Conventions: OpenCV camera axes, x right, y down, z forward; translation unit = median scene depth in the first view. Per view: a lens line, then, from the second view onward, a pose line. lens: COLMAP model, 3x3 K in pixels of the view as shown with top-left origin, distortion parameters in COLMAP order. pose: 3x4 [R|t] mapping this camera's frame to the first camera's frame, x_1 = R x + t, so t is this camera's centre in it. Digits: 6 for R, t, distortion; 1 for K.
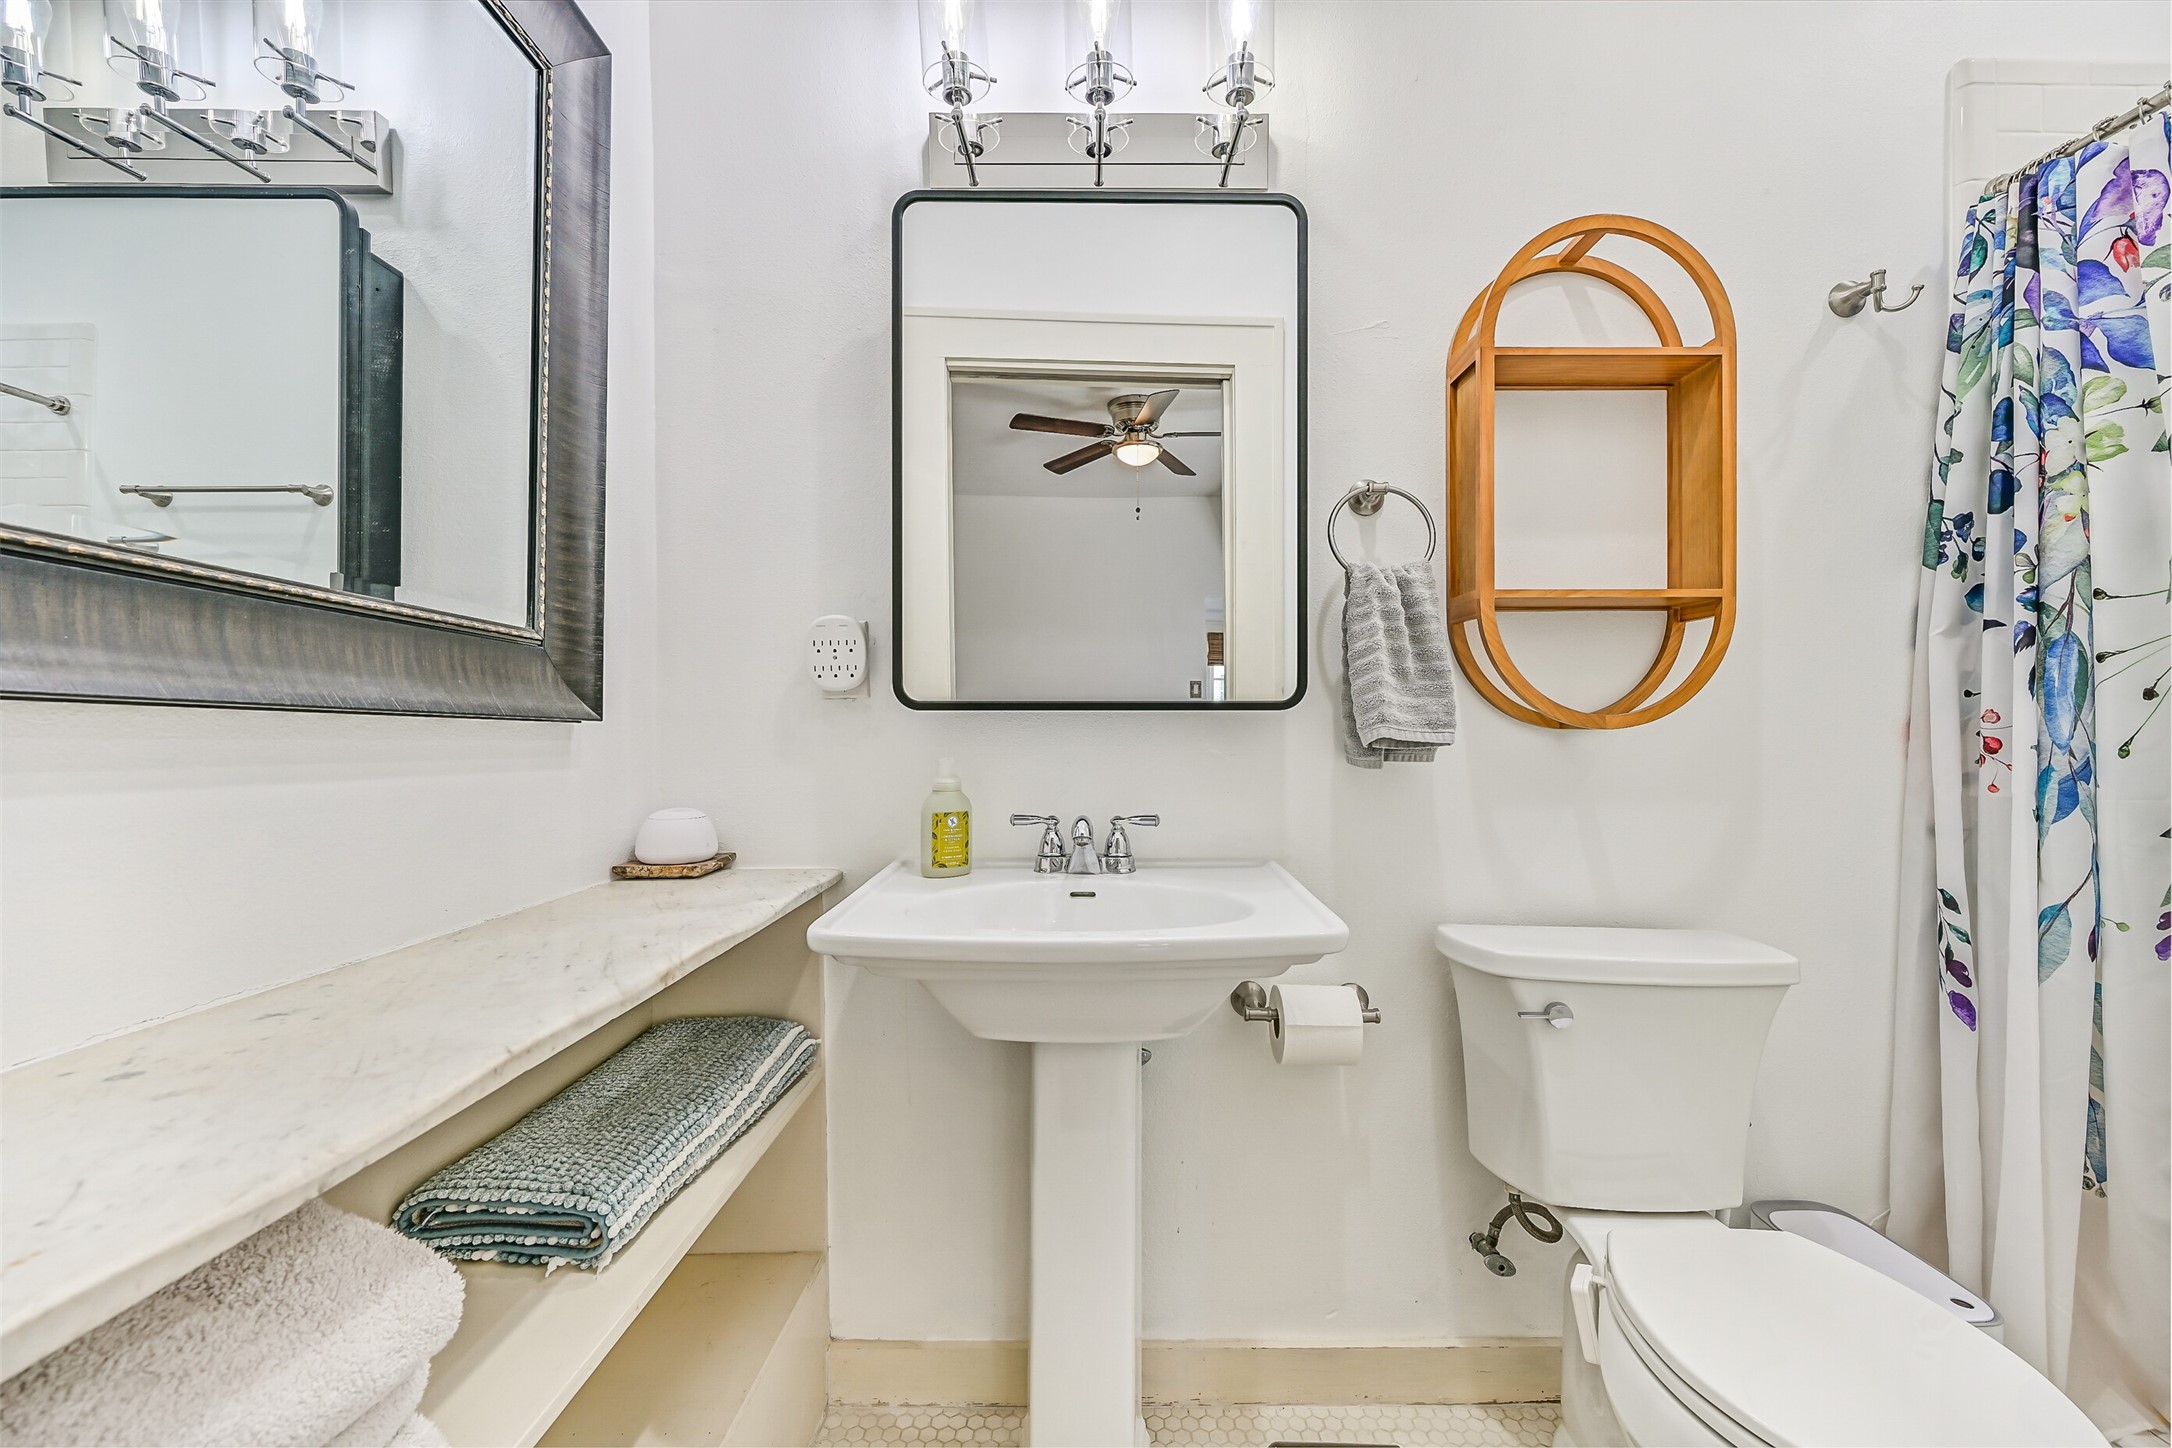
lens RADIAL K [[847.2, 0, 1090.8], [0, 847.2, 720.9], [0, 0, 1]] dist [-0.000823, 0.000194]
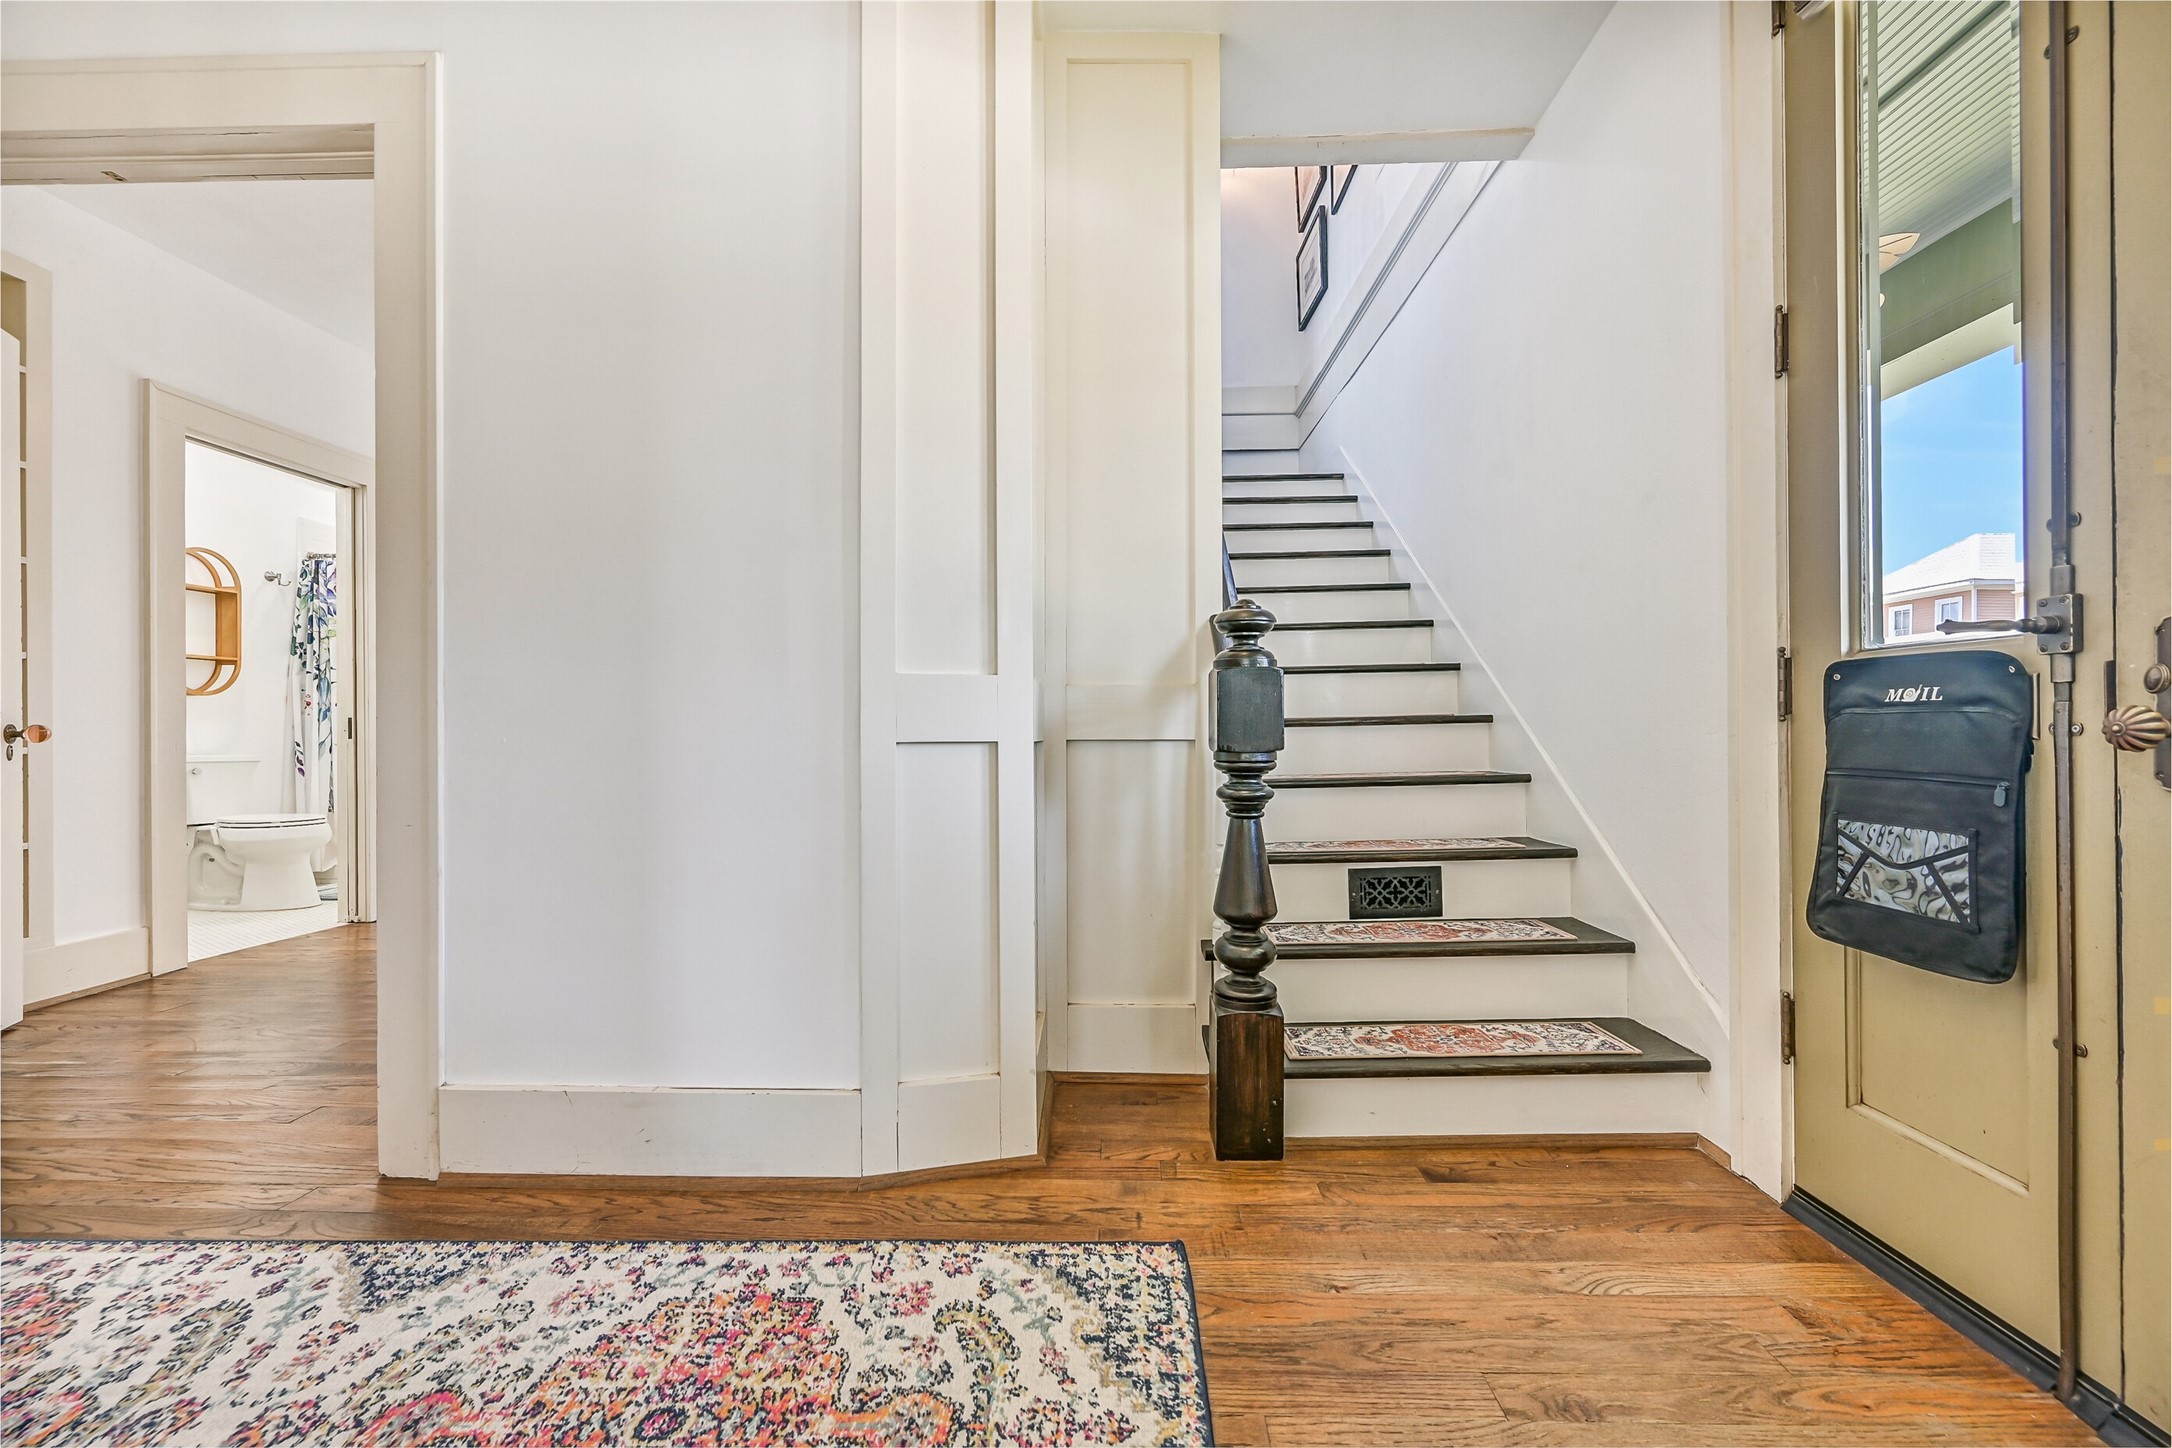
lens RADIAL K [[847.2, 0, 1093.9], [0, 847.2, 728.9], [0, 0, 1]] dist [-0.000823, 0.000194]
pose [[0.024048, -0.002084, 0.999709, -2.745190], [-0.000310, 0.999998, 0.002092, 0.135776], [-0.999711, -0.000360, 0.024048, -2.709523]]
